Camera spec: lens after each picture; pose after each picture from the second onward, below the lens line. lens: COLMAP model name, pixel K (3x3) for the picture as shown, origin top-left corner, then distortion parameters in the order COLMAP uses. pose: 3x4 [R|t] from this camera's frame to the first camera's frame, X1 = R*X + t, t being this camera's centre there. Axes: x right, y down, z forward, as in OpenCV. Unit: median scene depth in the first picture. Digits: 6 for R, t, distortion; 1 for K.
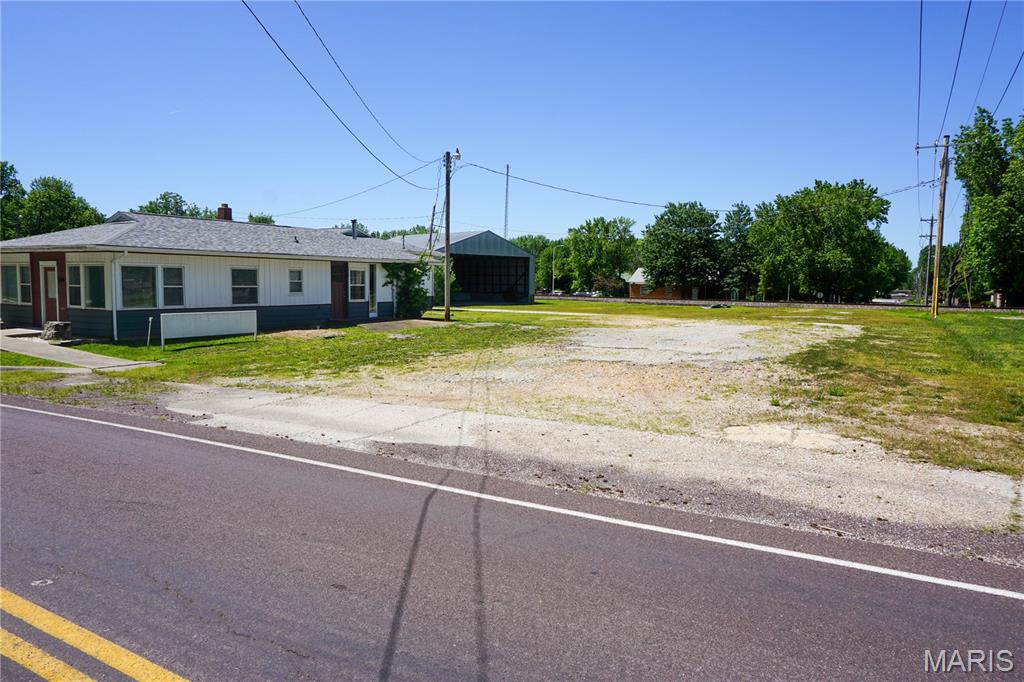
lens RADIAL K [[697.6, 0, 516.2], [0, 697.6, 339.2], [0, 0, 1]] dist [-0.020558, 0.029270]
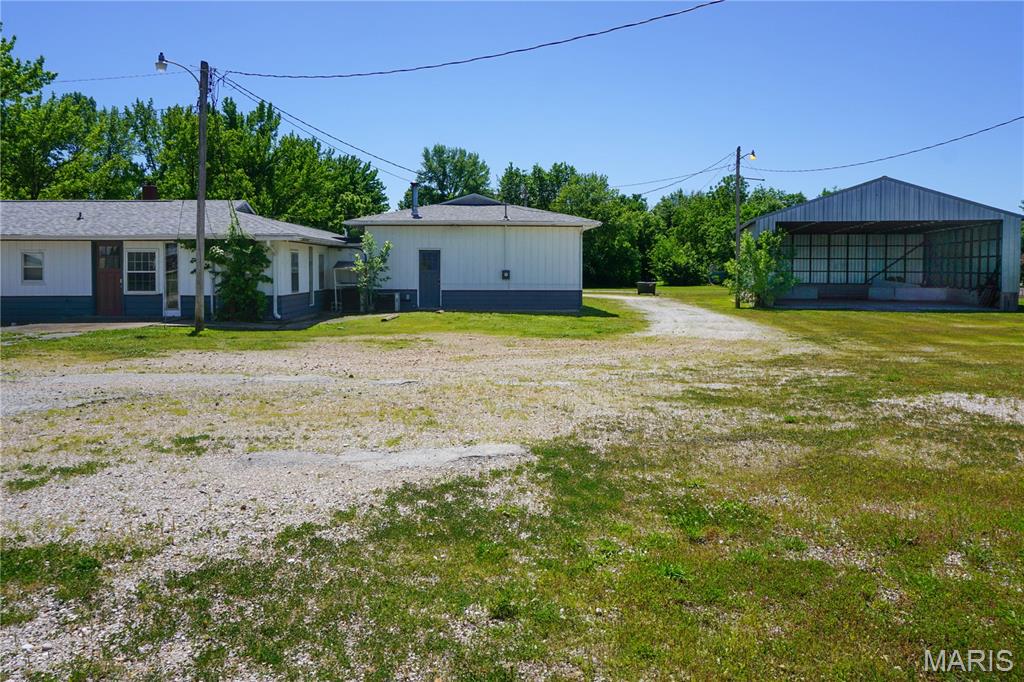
lens RADIAL K [[697.6, 0, 521.0], [0, 697.6, 340.9], [0, 0, 1]] dist [-0.020558, 0.029270]
pose [[0.480362, 0.071922, -0.874116, 0.643695], [-0.067021, 0.996728, 0.045180, -0.067362], [0.874506, 0.036882, 0.483611, 1.039013]]
